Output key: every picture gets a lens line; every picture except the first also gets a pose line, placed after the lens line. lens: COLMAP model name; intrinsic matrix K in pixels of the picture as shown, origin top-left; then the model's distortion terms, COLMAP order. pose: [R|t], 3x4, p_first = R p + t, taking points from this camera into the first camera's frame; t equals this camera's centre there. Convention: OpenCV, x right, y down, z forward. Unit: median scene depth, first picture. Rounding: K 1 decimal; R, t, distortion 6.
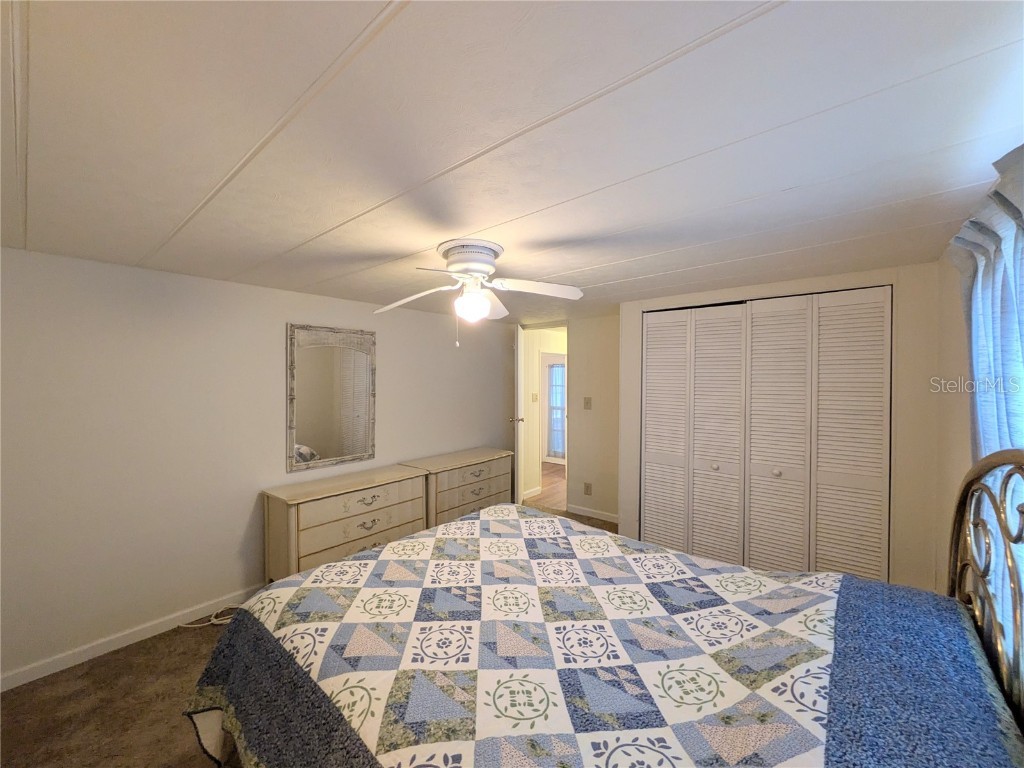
lens RADIAL K [[410.9, 0, 515.5], [0, 410.9, 385.1], [0, 0, 1]] dist [-0.001980, 0.000397]
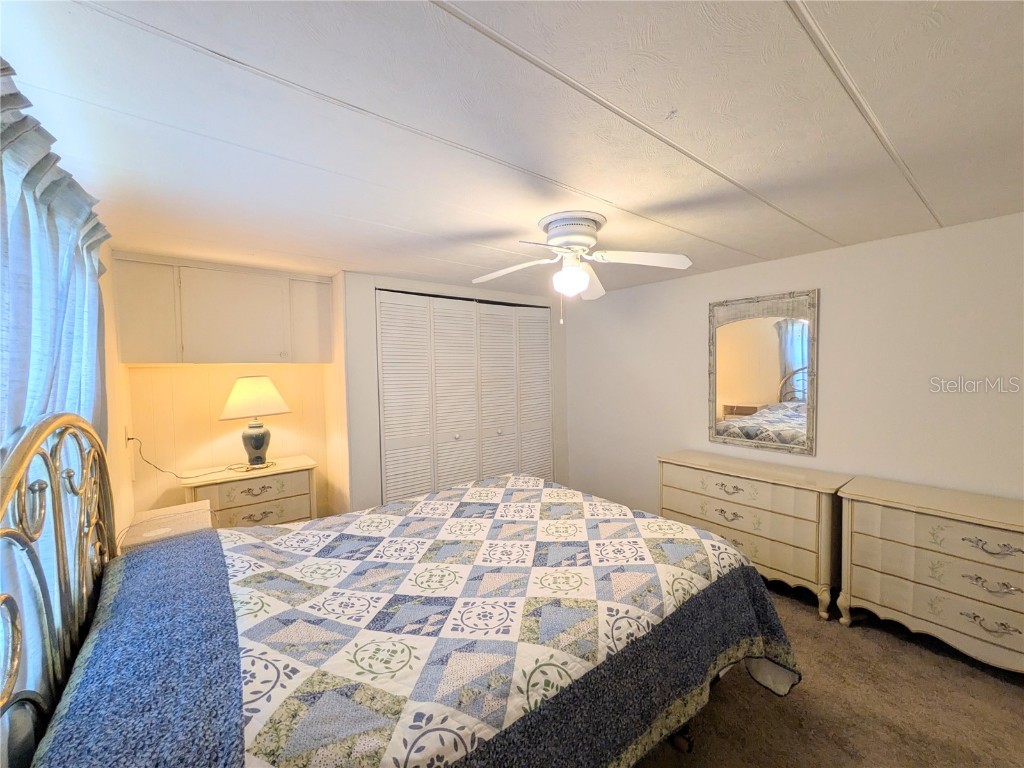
lens RADIAL K [[410.9, 0, 510.9], [0, 410.9, 381.8], [0, 0, 1]] dist [-0.001980, 0.000397]
pose [[-0.203817, 0.052601, -0.977595, 1.068869], [-0.005087, 0.998485, 0.054785, -0.000811], [0.978996, 0.016139, -0.203241, 1.249364]]
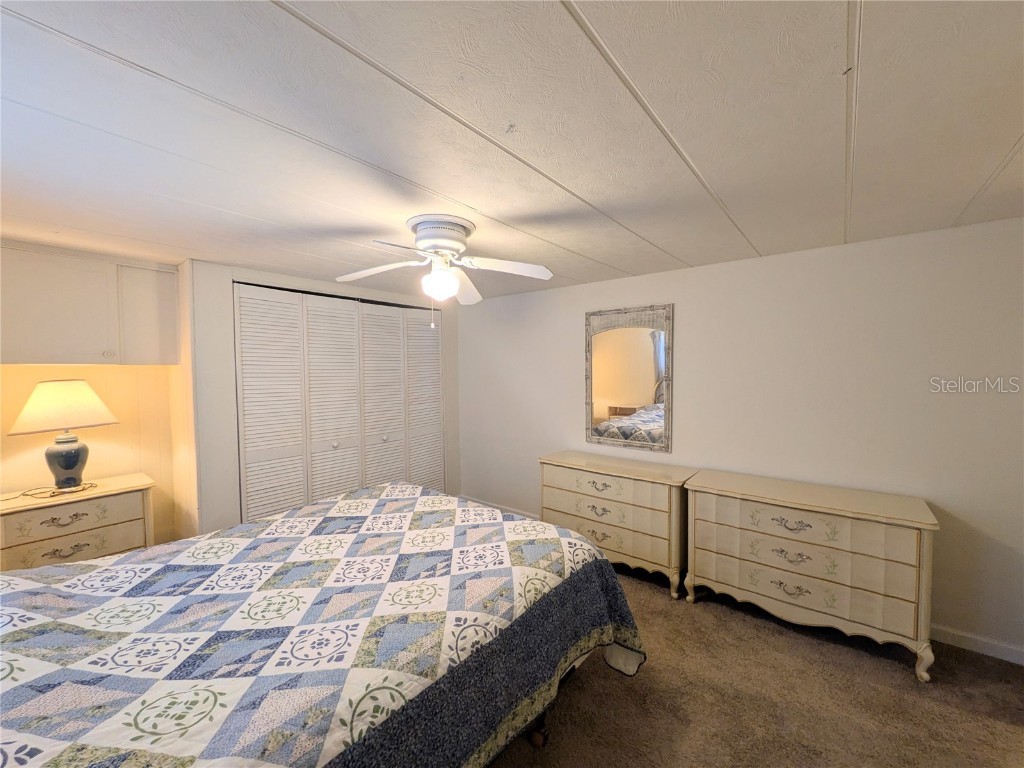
lens RADIAL K [[410.9, 0, 512.6], [0, 410.9, 382.1], [0, 0, 1]] dist [-0.001980, 0.000397]
pose [[0.017968, 0.047347, -0.998717, 1.042231], [-0.017076, 0.998747, 0.047042, -0.010227], [0.999693, 0.016208, 0.018754, 1.360689]]
